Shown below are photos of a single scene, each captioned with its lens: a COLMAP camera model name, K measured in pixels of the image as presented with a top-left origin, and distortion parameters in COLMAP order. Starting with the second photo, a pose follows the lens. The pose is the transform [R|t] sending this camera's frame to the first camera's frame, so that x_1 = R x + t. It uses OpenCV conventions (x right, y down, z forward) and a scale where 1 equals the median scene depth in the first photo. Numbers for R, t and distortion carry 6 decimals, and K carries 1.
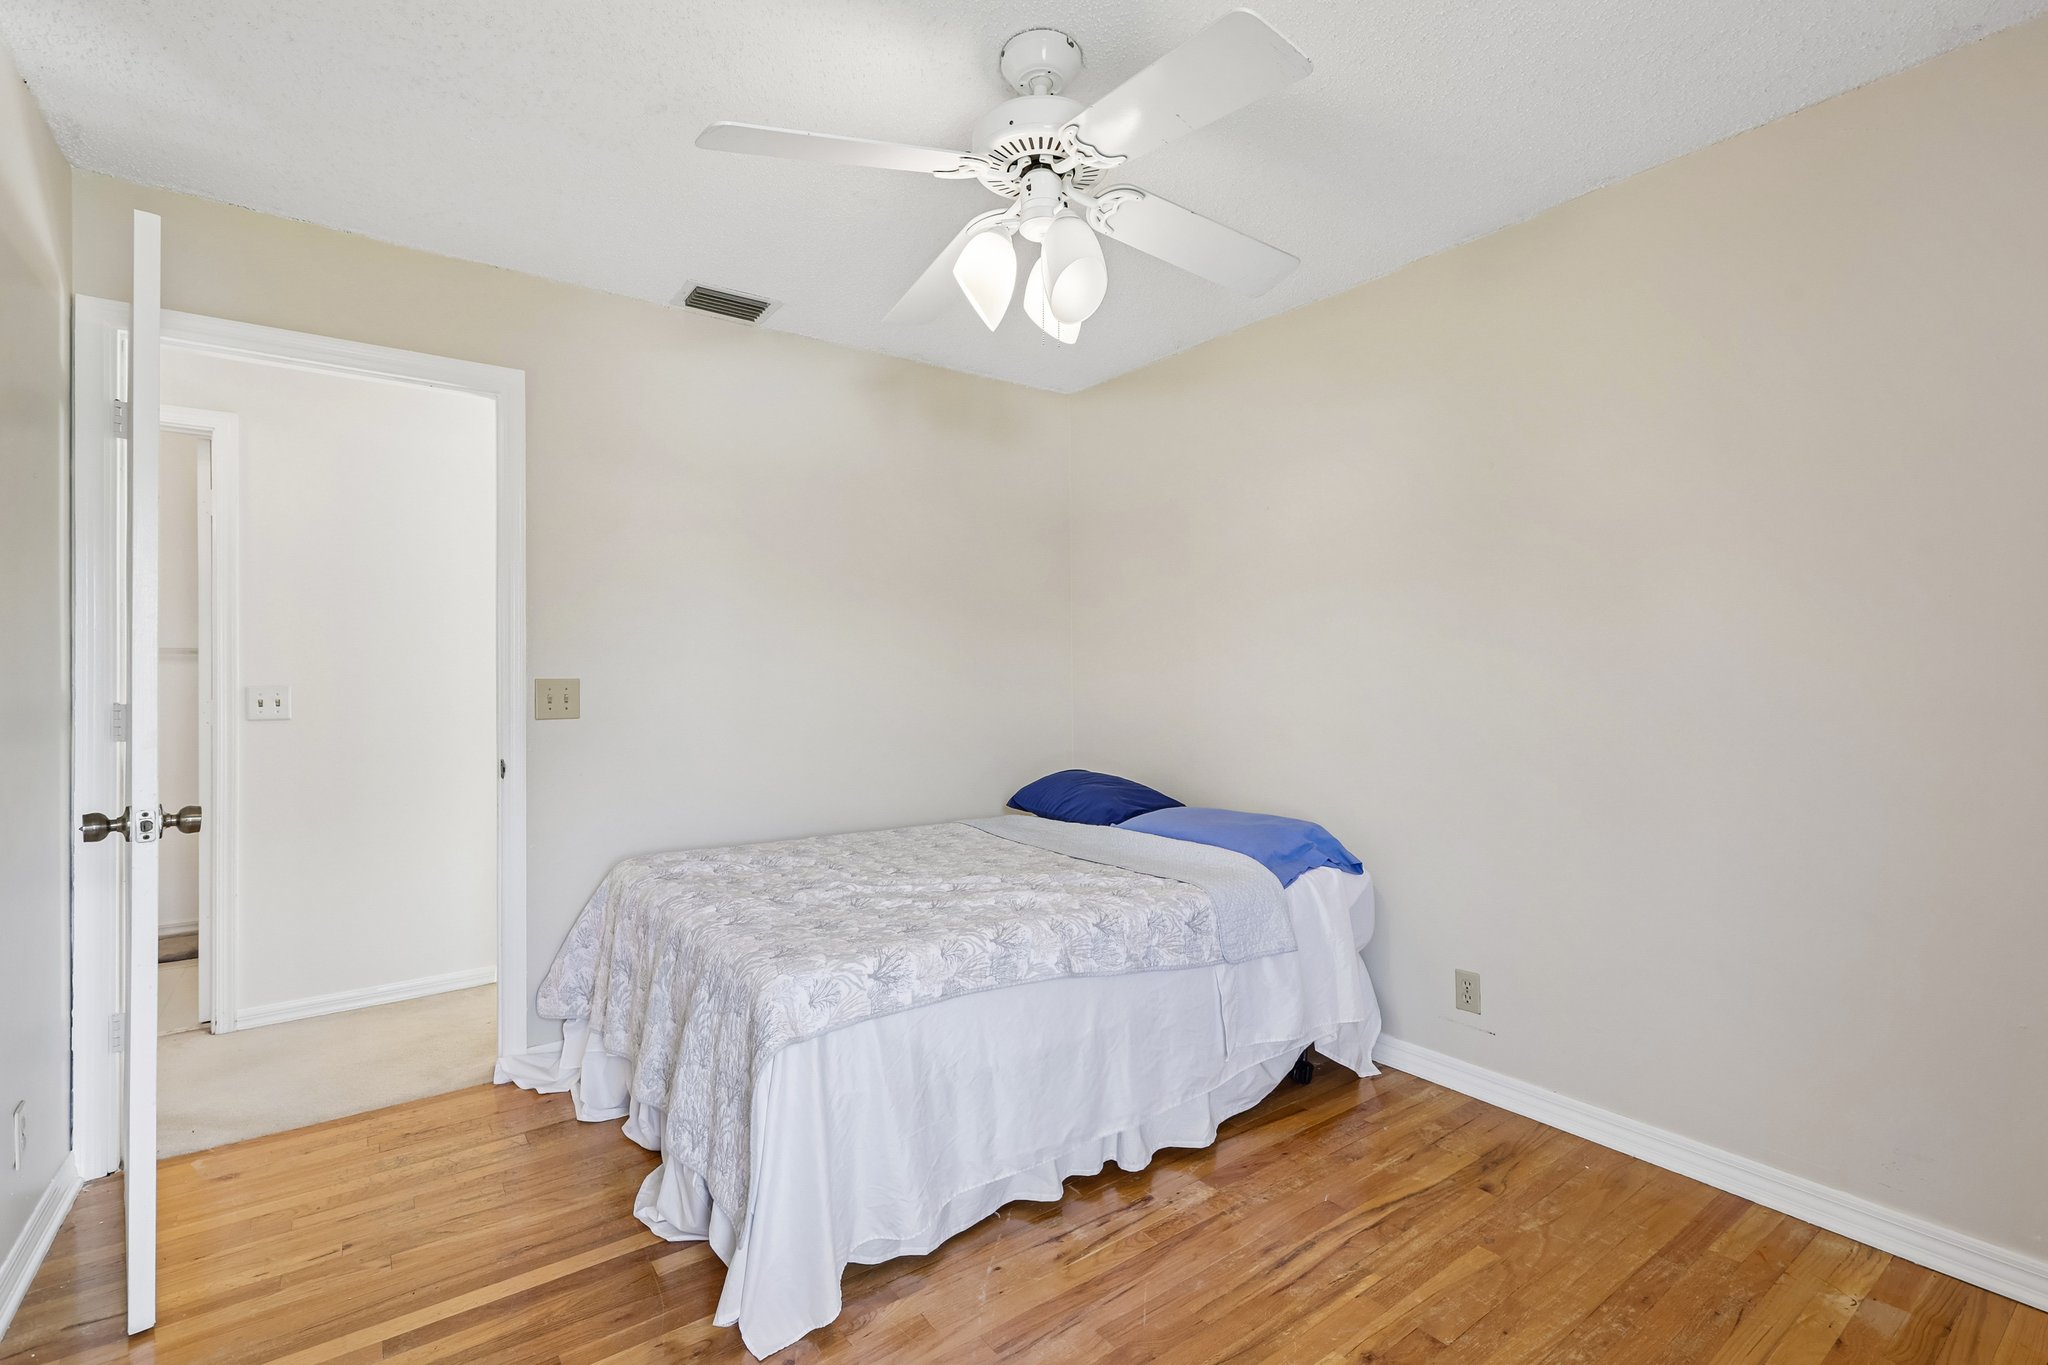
lens RADIAL K [[918.8, 0, 1028.8], [0, 918.8, 679.2], [0, 0, 1]] dist [-0.002372, 0.002321]
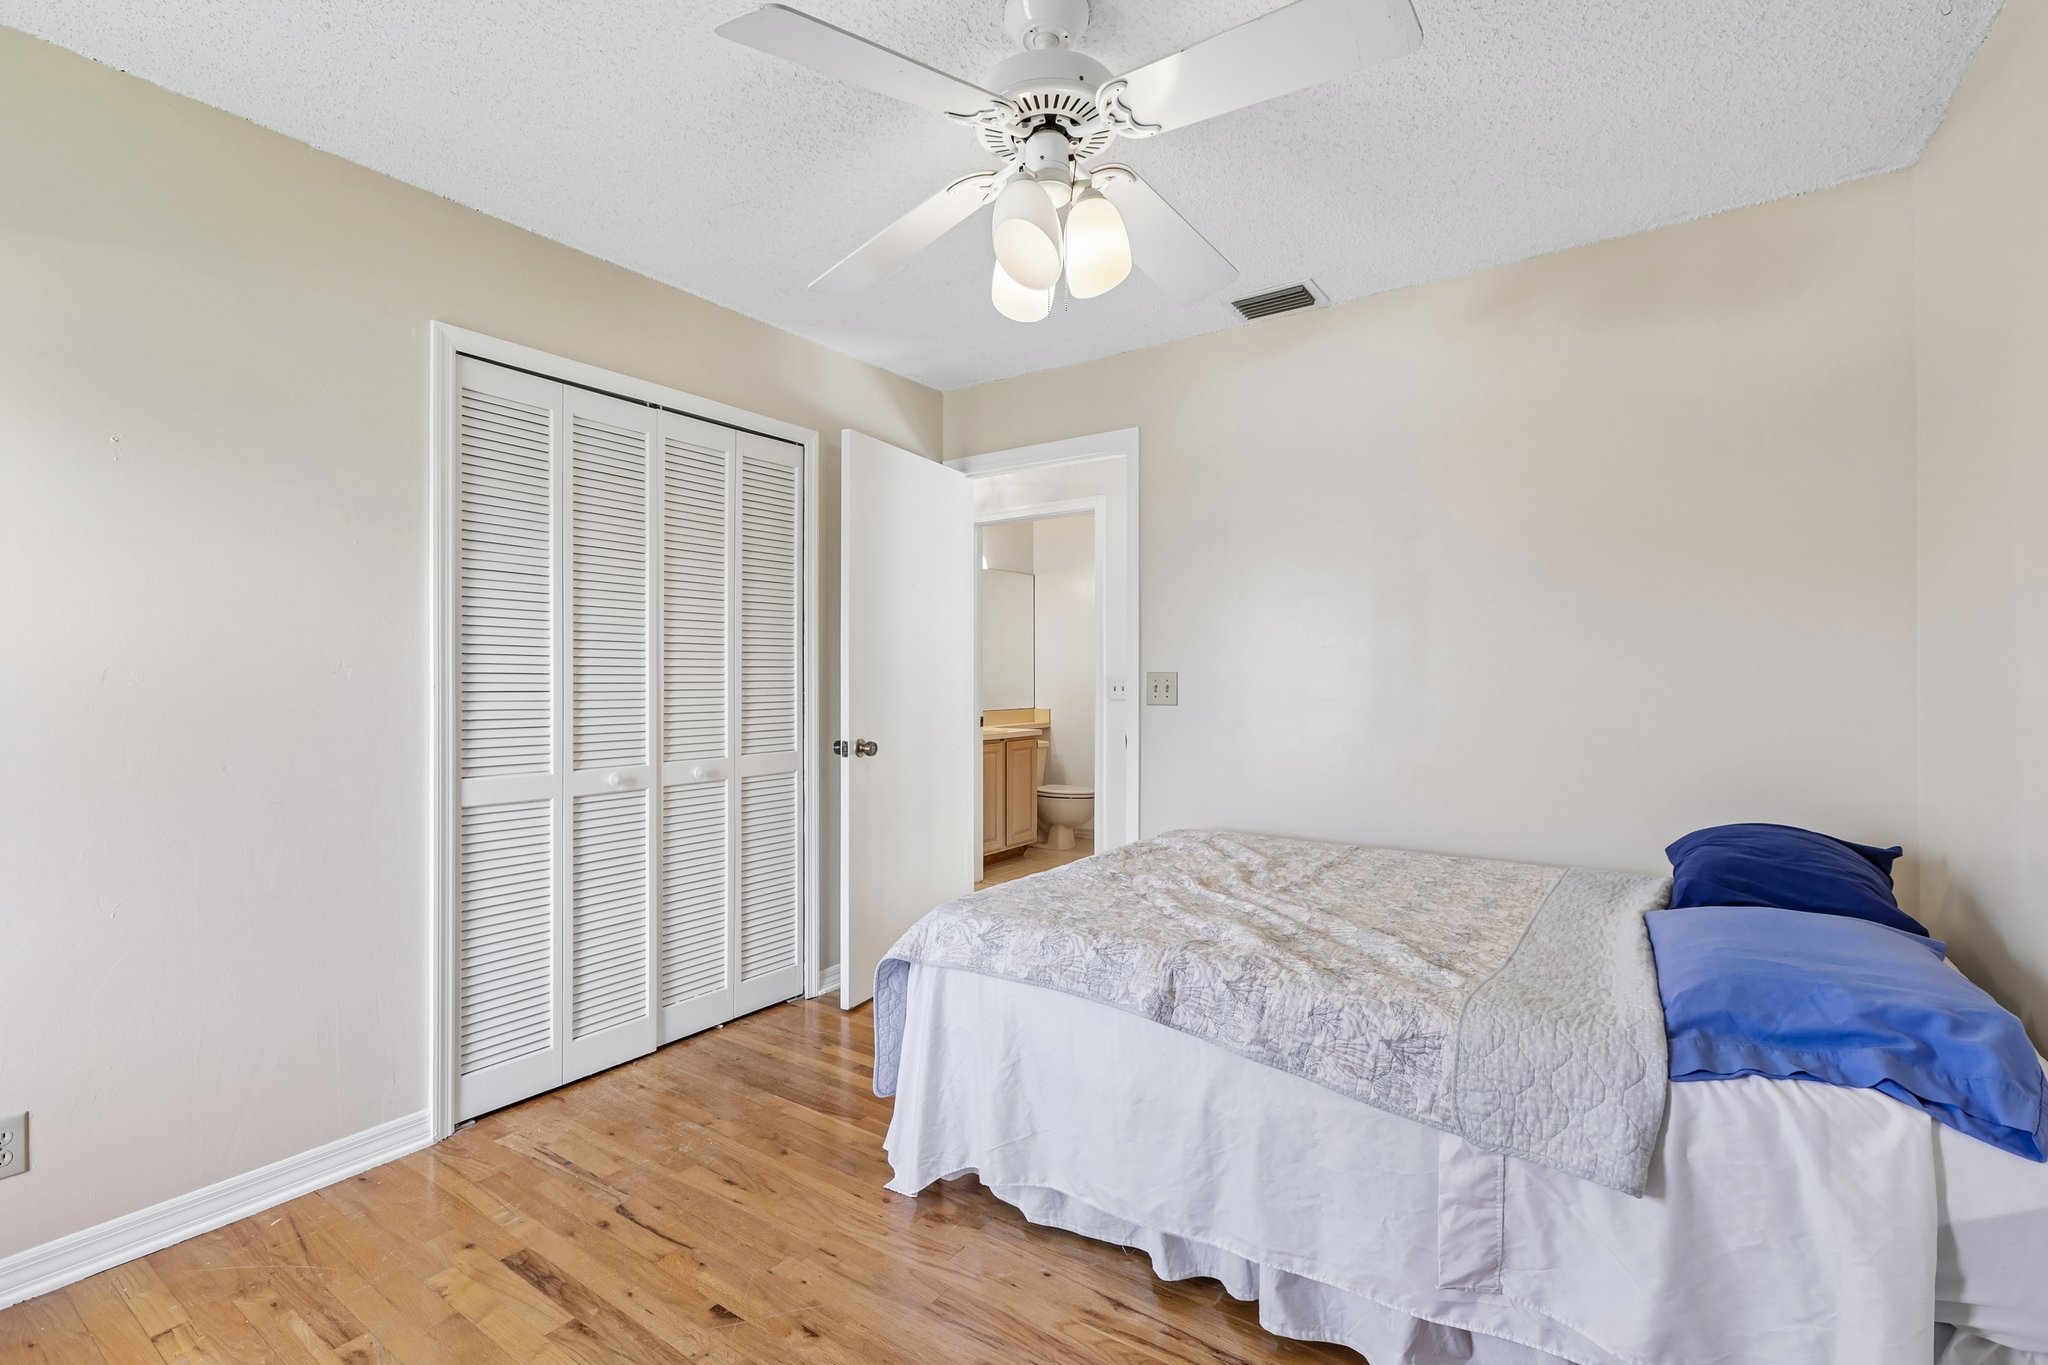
lens RADIAL K [[918.8, 0, 1028.2], [0, 918.8, 681.7], [0, 0, 1]] dist [-0.002372, 0.002321]
pose [[0.321595, 0.010956, -0.946814, 0.726225], [-0.000226, 0.999934, 0.011493, -0.001974], [0.946877, -0.003483, 0.321576, 0.549932]]
